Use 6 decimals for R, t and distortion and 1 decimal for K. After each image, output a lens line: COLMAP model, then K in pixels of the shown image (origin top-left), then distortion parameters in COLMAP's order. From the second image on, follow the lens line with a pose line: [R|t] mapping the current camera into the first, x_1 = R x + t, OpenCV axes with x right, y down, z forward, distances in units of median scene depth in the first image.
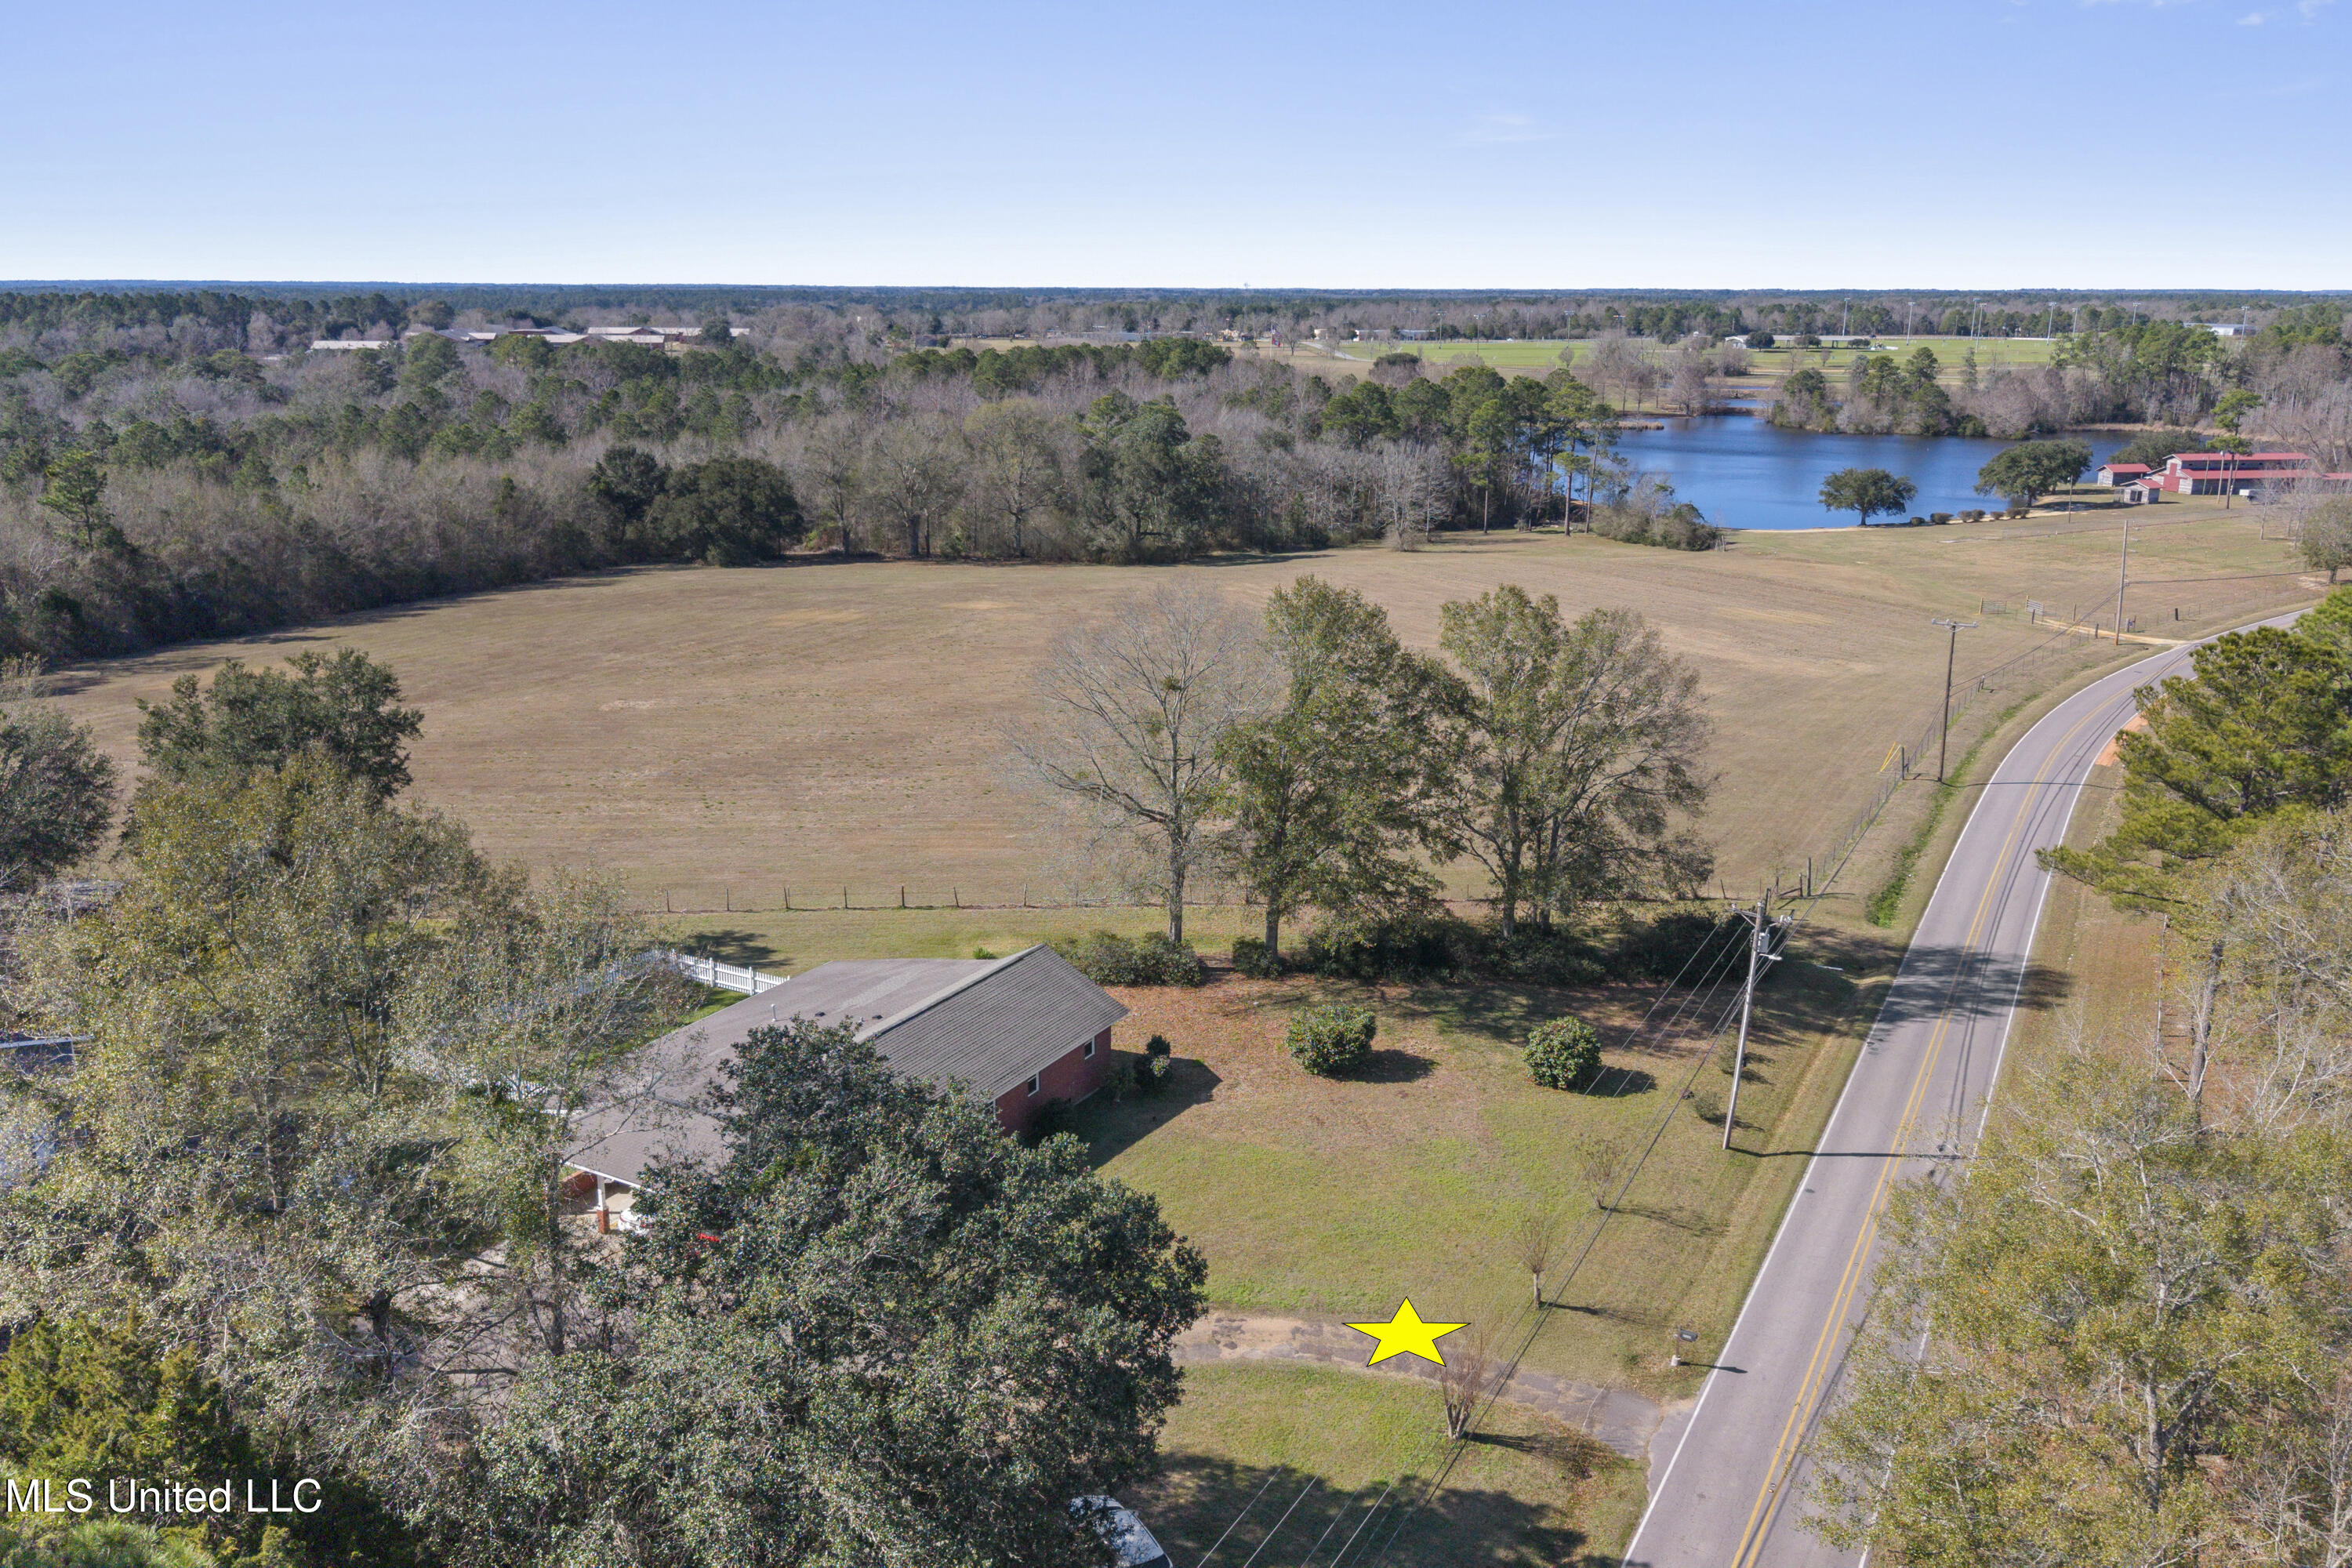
lens RADIAL K [[1853.5, 0, 1176.0], [0, 1853.5, 784.0], [0, 0, 1]] dist [0.045092, -0.075199]
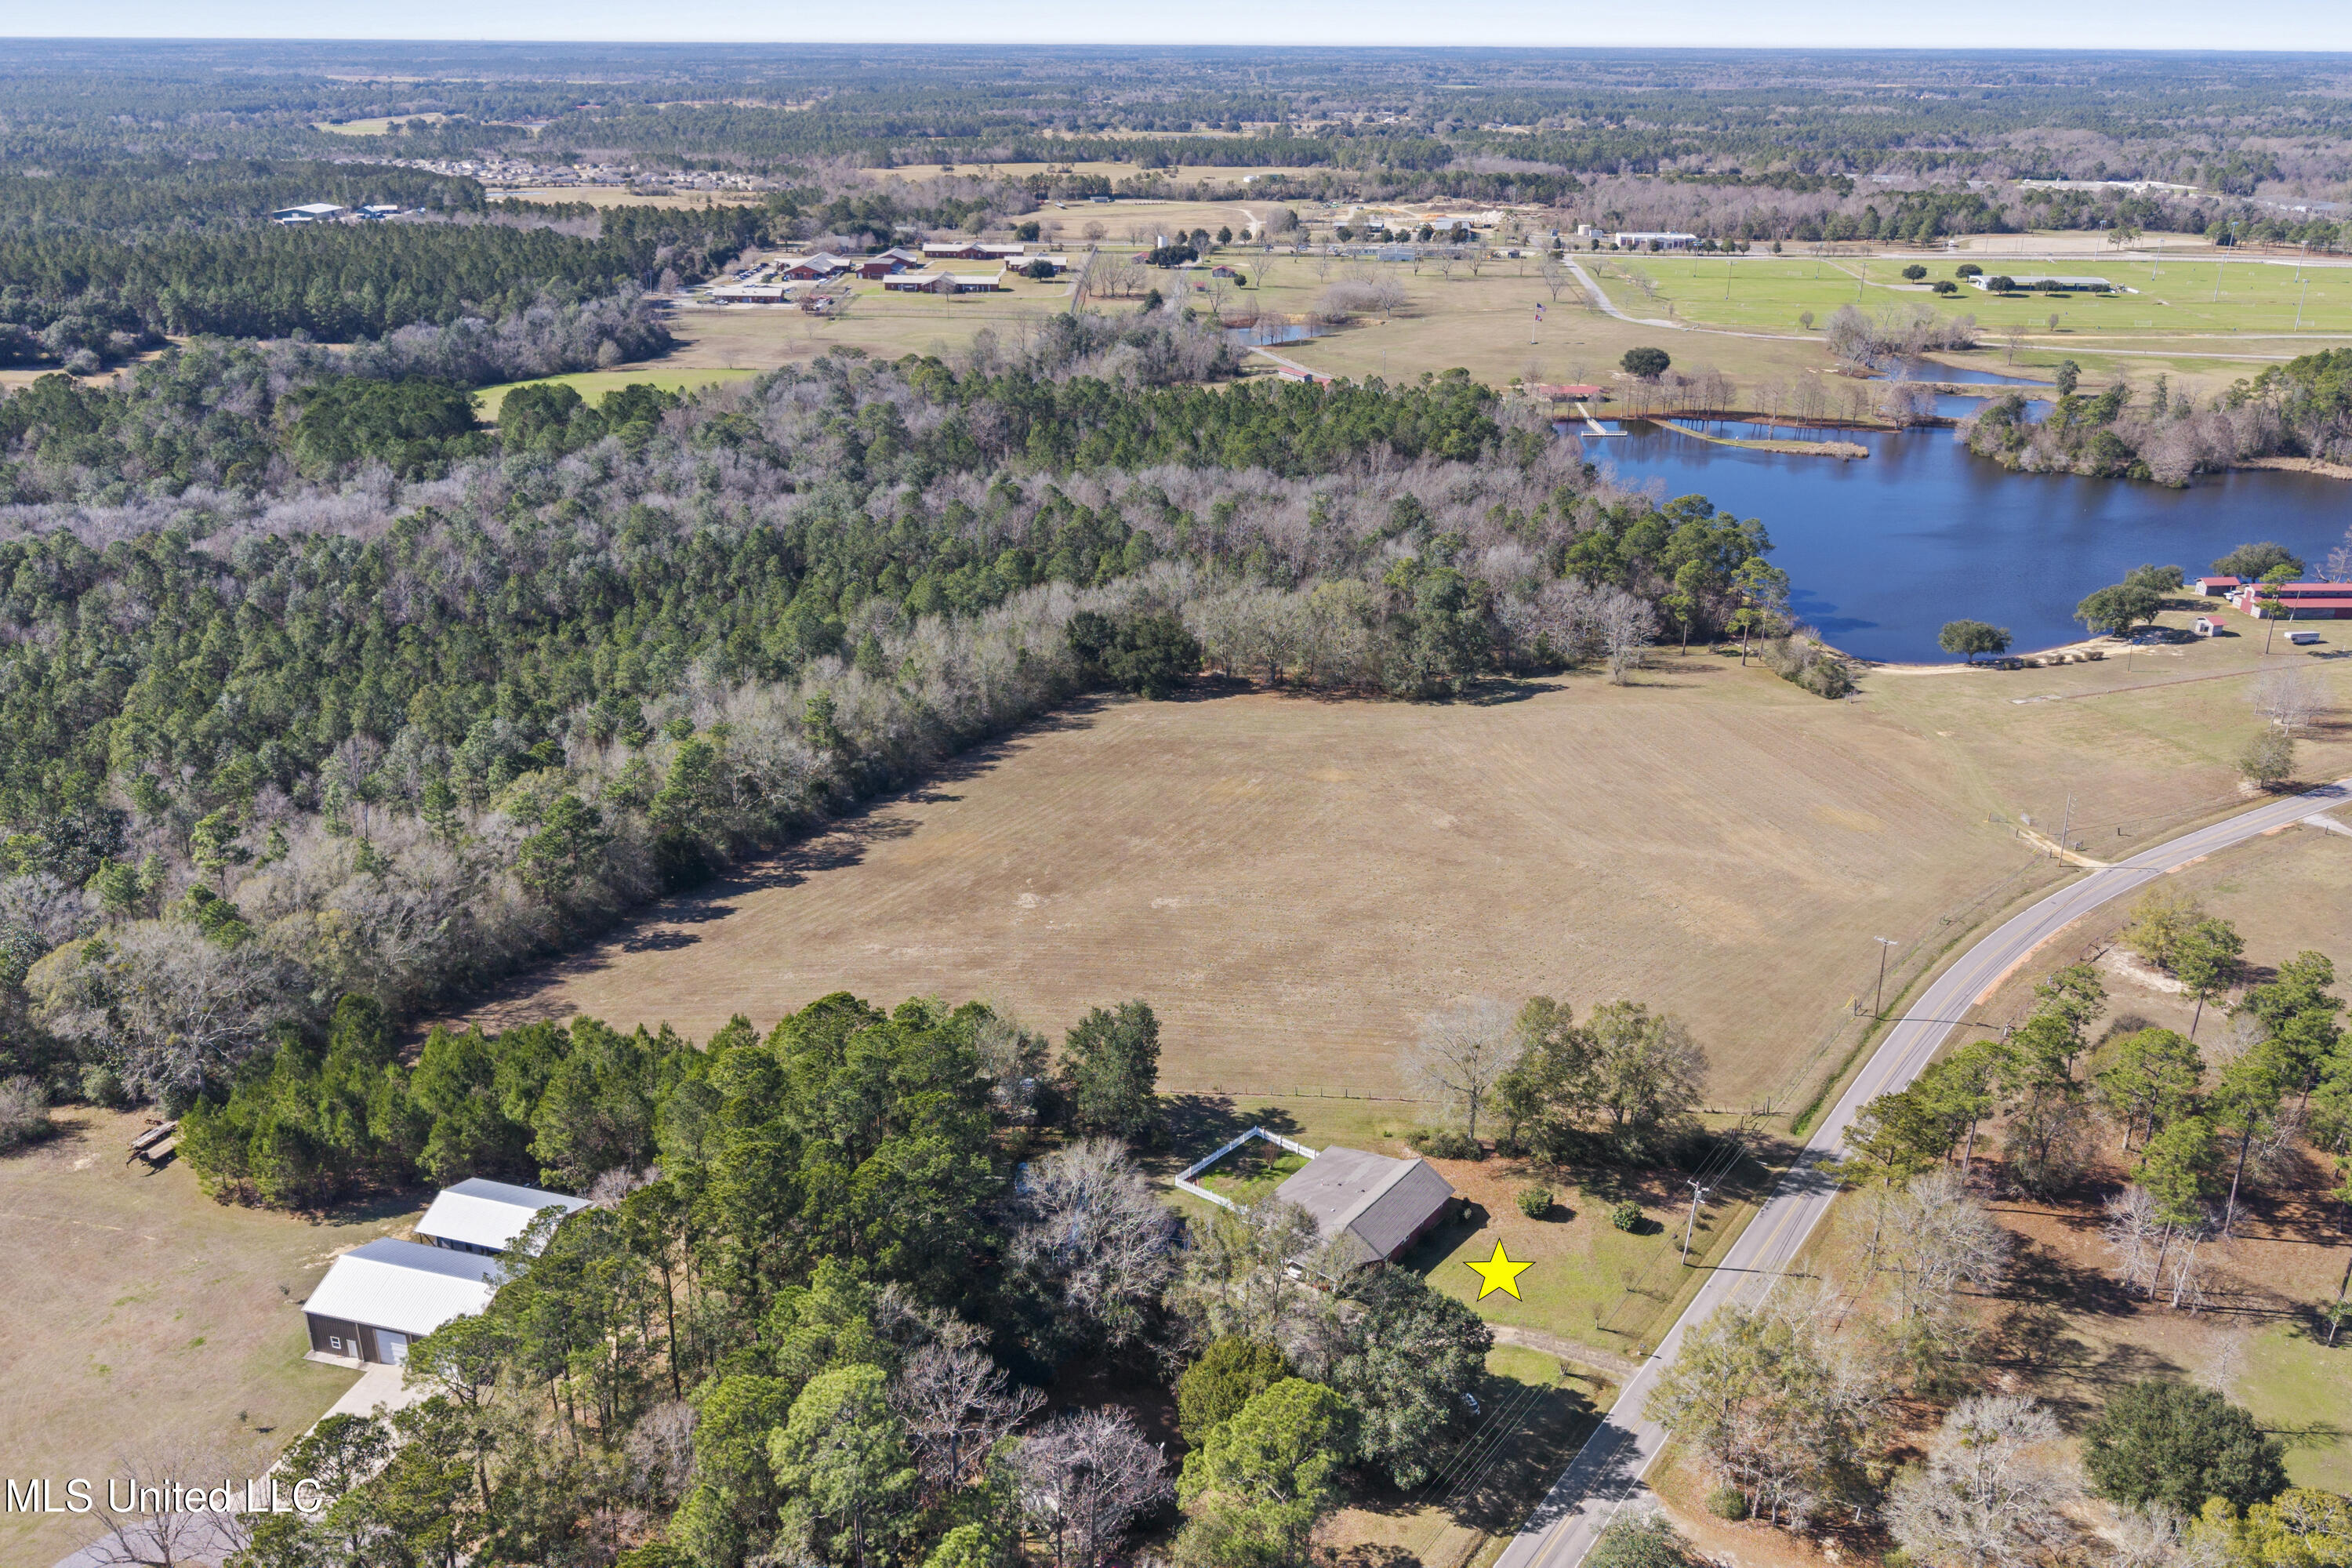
lens RADIAL K [[1853.5, 0, 1176.0], [0, 1853.5, 784.0], [0, 0, 1]] dist [0.045092, -0.075199]
pose [[0.991432, 0.050014, -0.120666, -0.080527], [-0.035117, 0.991839, 0.122568, -0.471181], [0.125811, -0.117280, 0.985097, -0.980161]]
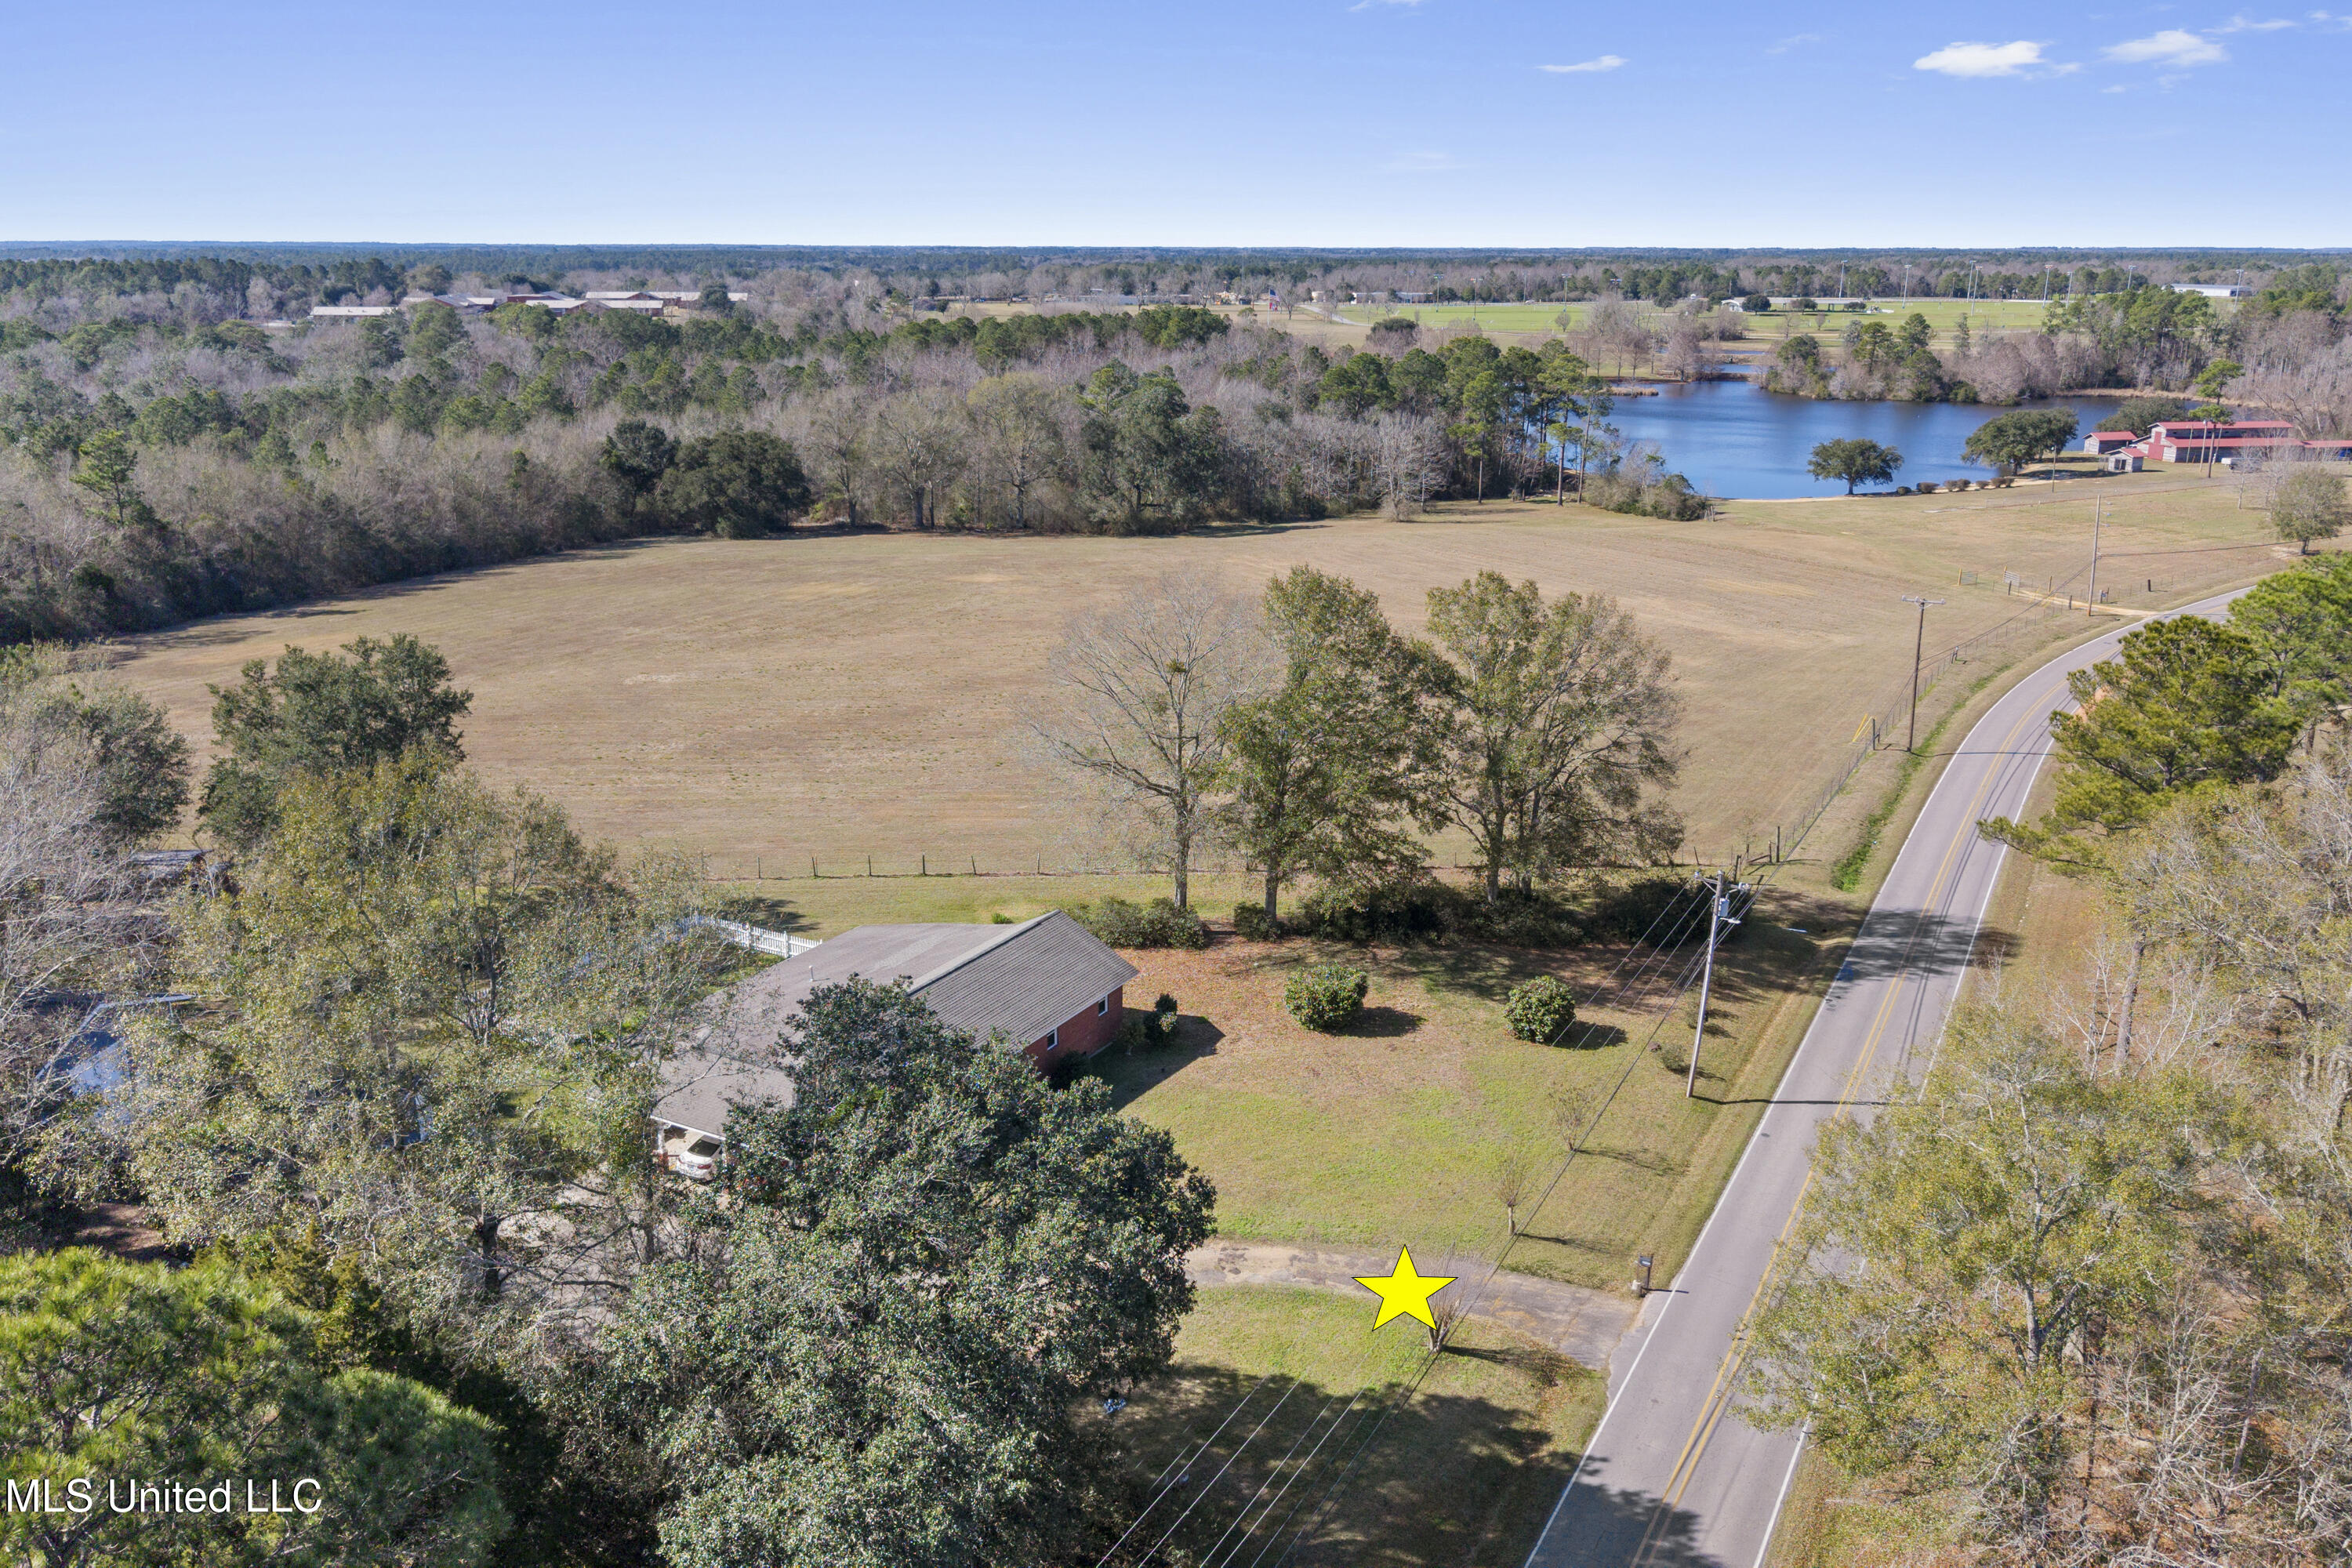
lens RADIAL K [[1853.5, 0, 1176.0], [0, 1853.5, 784.0], [0, 0, 1]] dist [0.045092, -0.075199]
pose [[0.999998, -0.001864, 0.001205, -0.003034], [0.001839, 0.999787, 0.020533, -0.005659], [-0.001243, -0.020531, 0.999788, -0.048841]]
